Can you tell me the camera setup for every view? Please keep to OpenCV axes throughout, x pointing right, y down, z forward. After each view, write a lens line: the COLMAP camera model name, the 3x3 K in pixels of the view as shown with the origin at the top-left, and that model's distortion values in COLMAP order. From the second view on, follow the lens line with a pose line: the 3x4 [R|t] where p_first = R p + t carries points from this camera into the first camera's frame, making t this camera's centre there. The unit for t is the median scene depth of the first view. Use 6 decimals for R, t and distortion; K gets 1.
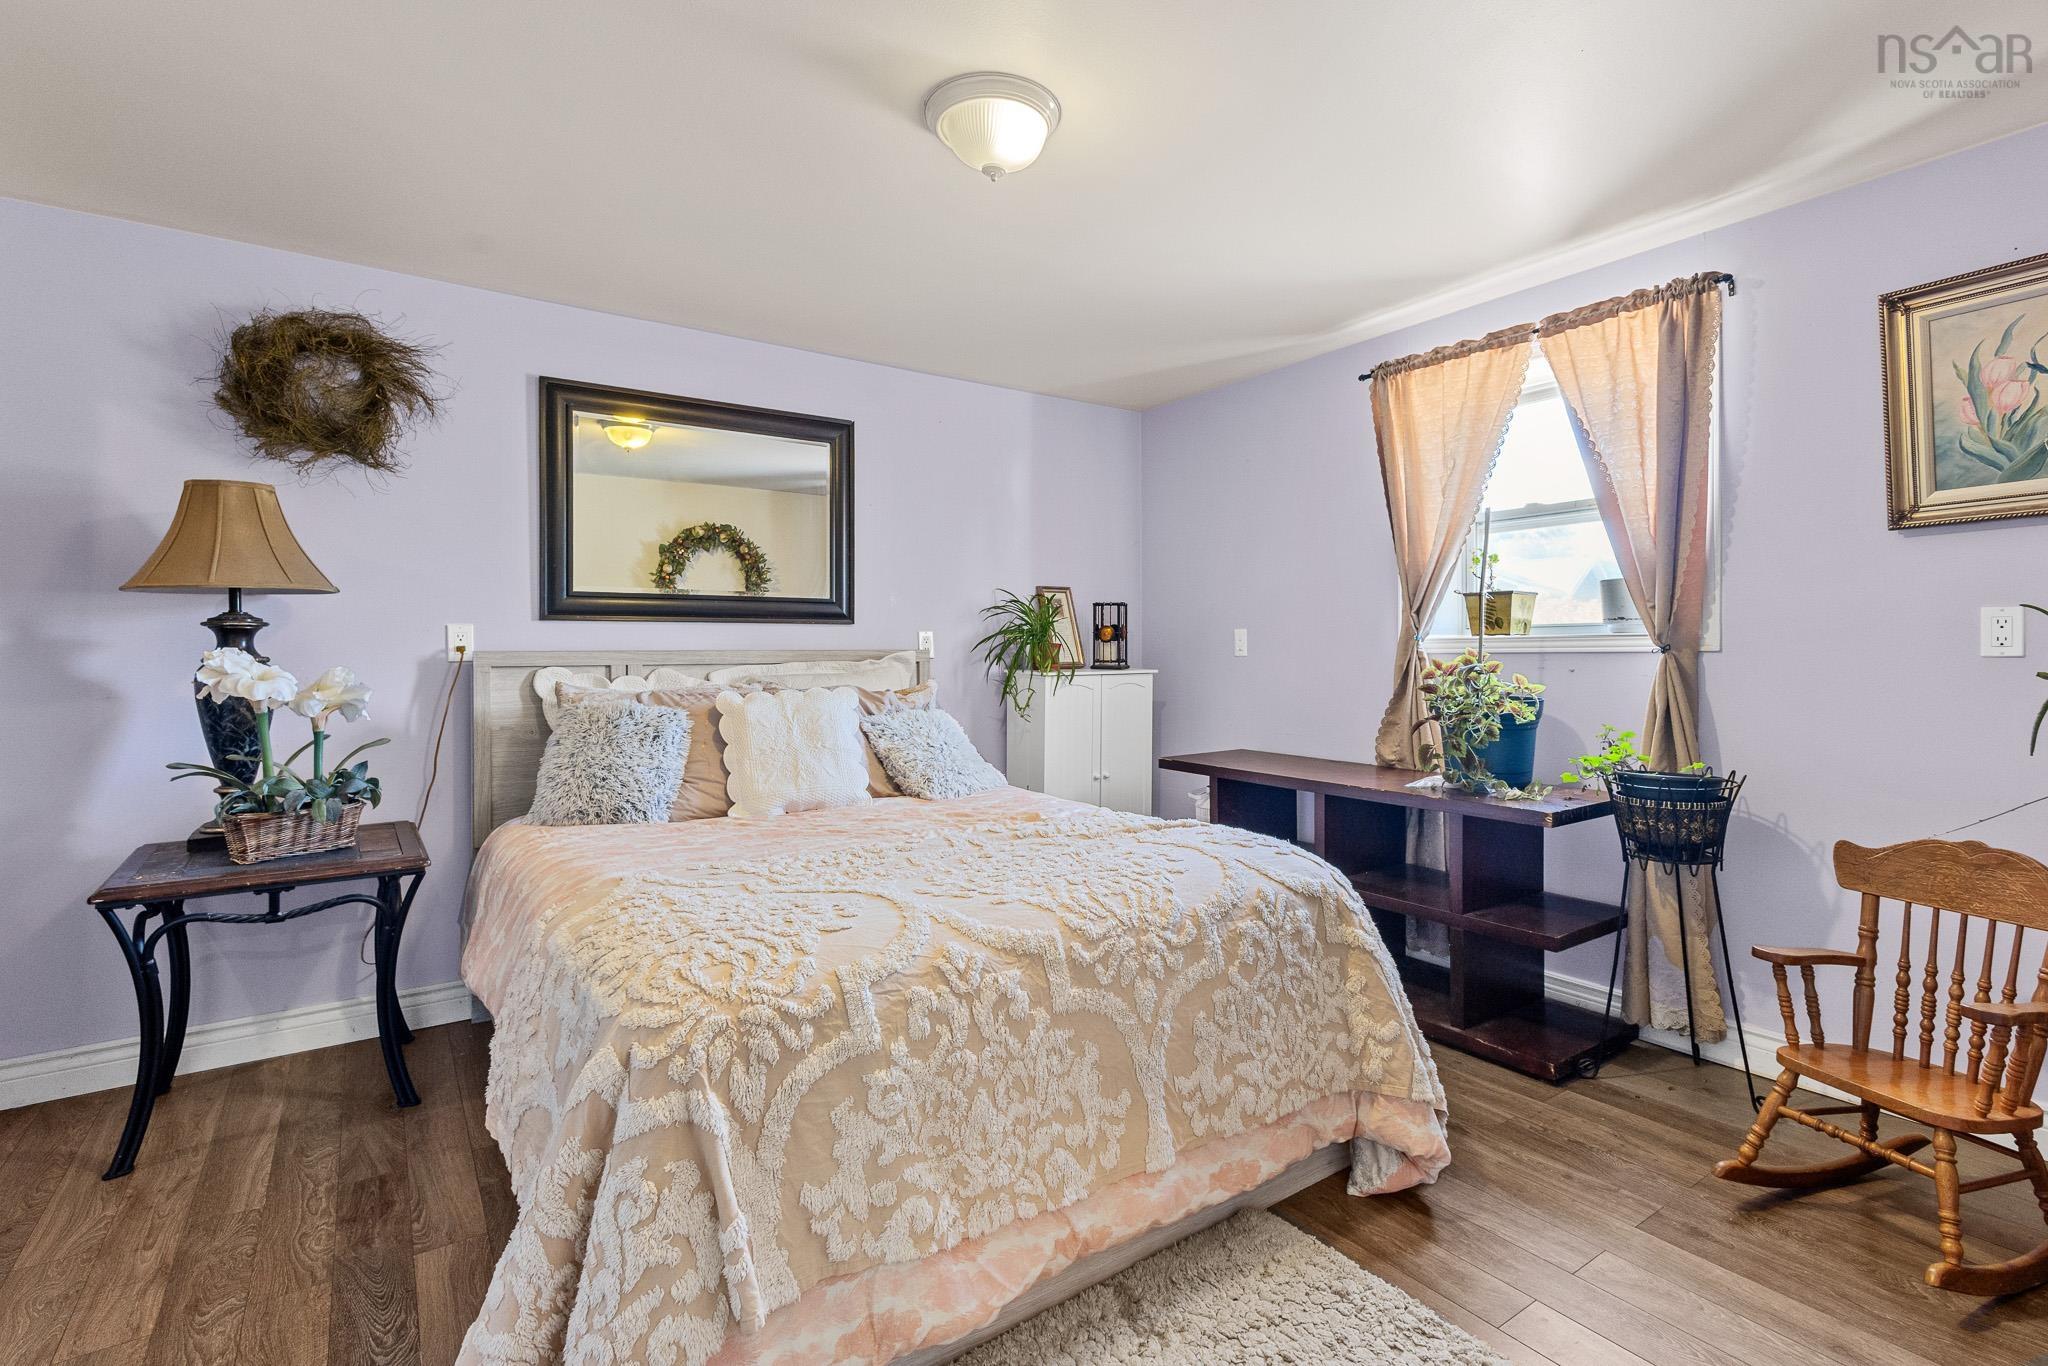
lens RADIAL K [[946.0, 0, 1024.0], [0, 946.0, 683.0], [0, 0, 1]] dist [0.018507, 0.000032]
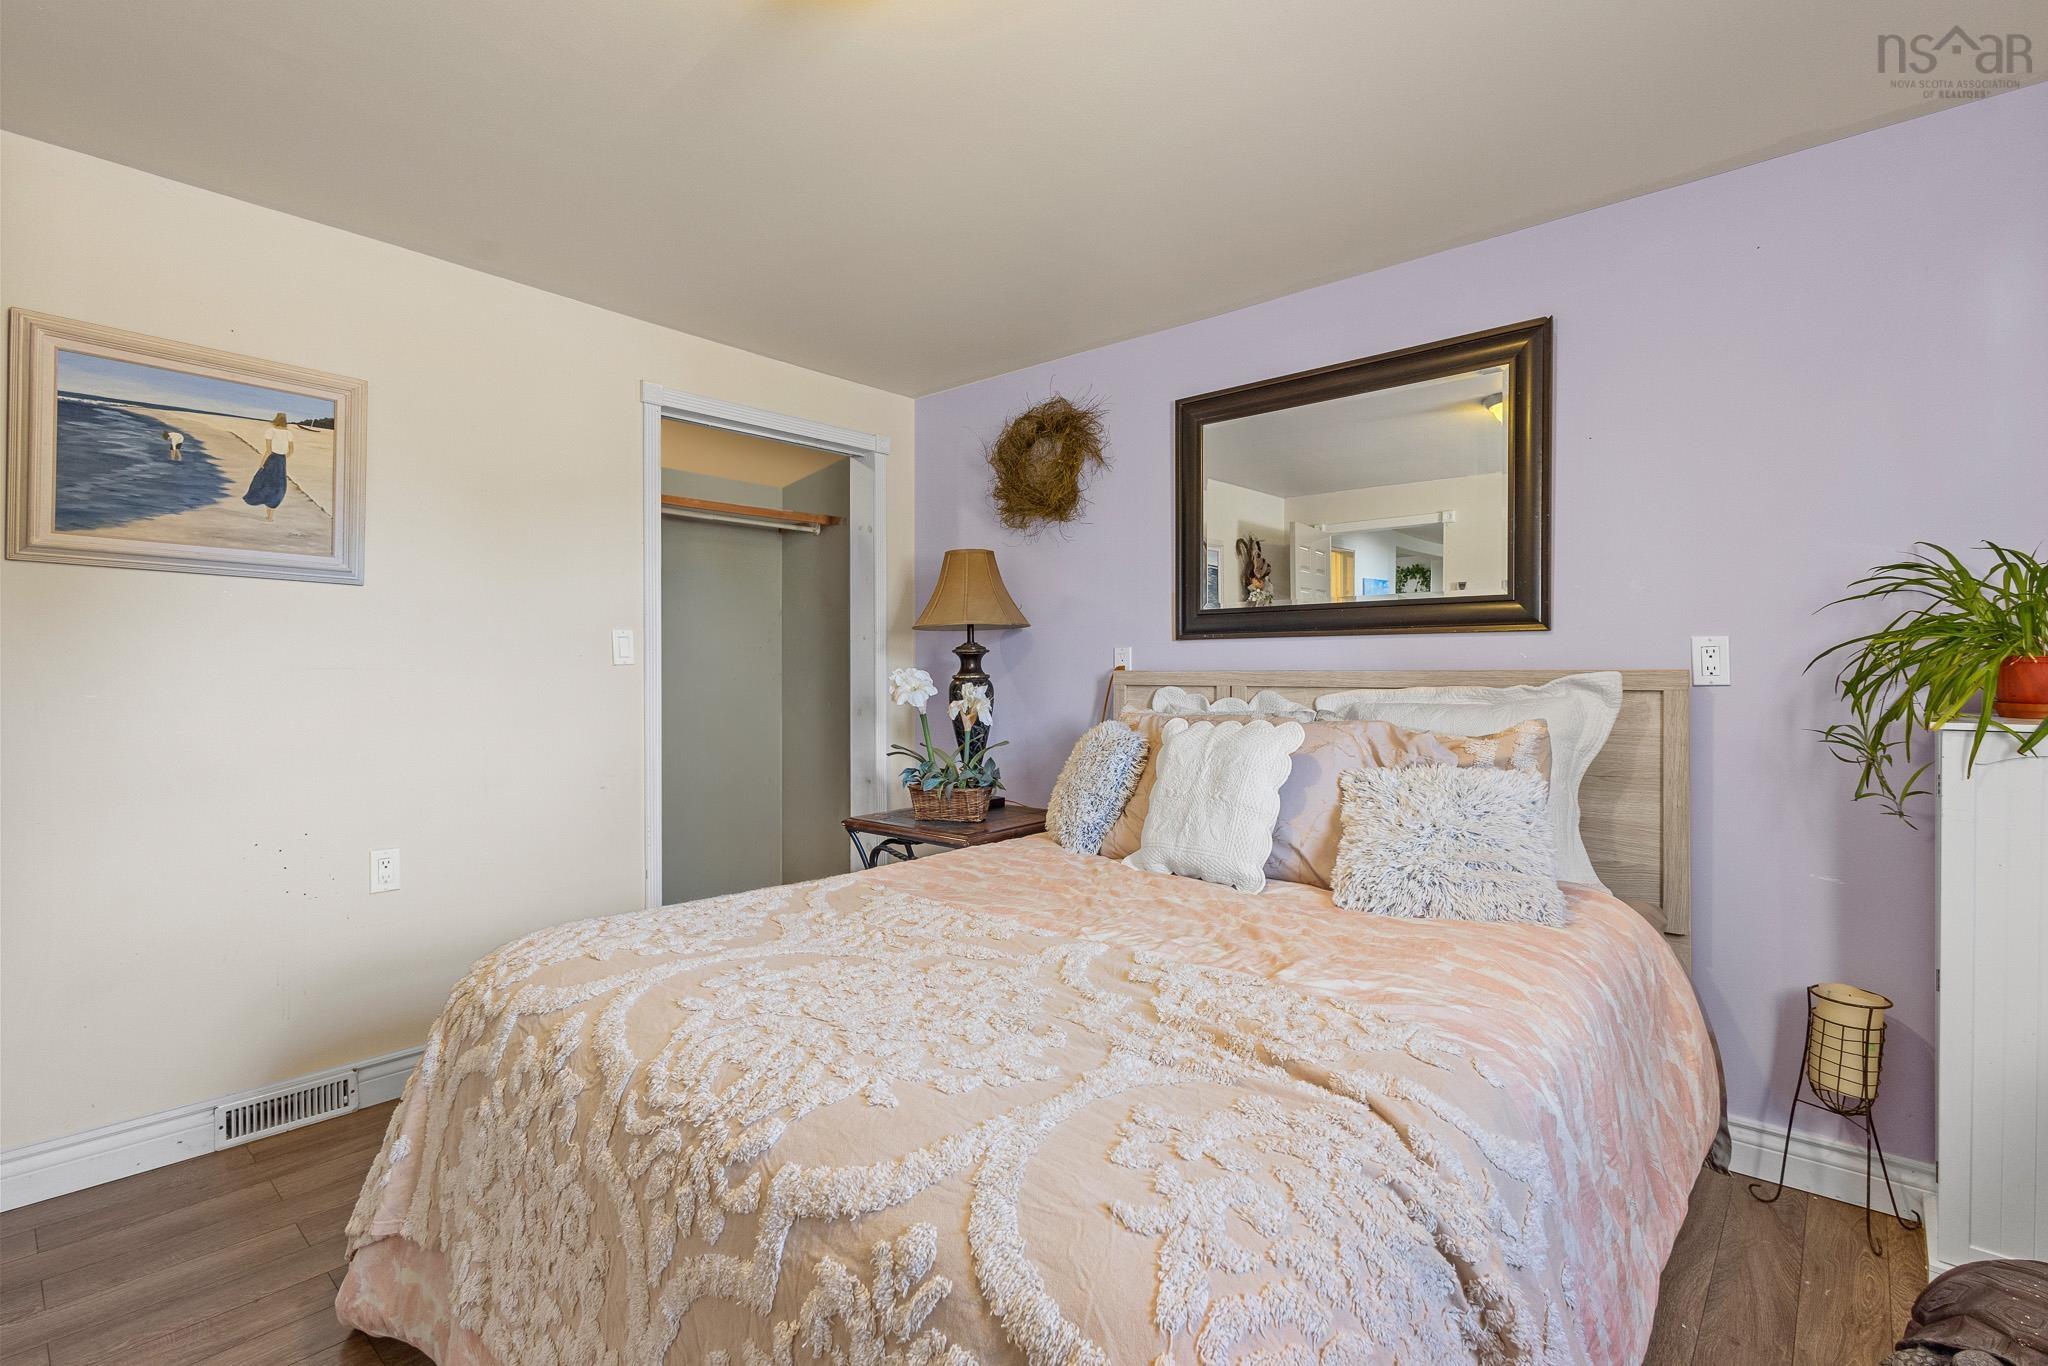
lens RADIAL K [[946.0, 0, 1024.0], [0, 946.0, 683.0], [0, 0, 1]] dist [0.018507, 0.000032]
pose [[0.235444, 0.019973, -0.971683, 0.490430], [-0.031540, 0.999419, 0.012901, -0.031291], [0.971376, 0.027609, 0.235937, 0.669847]]
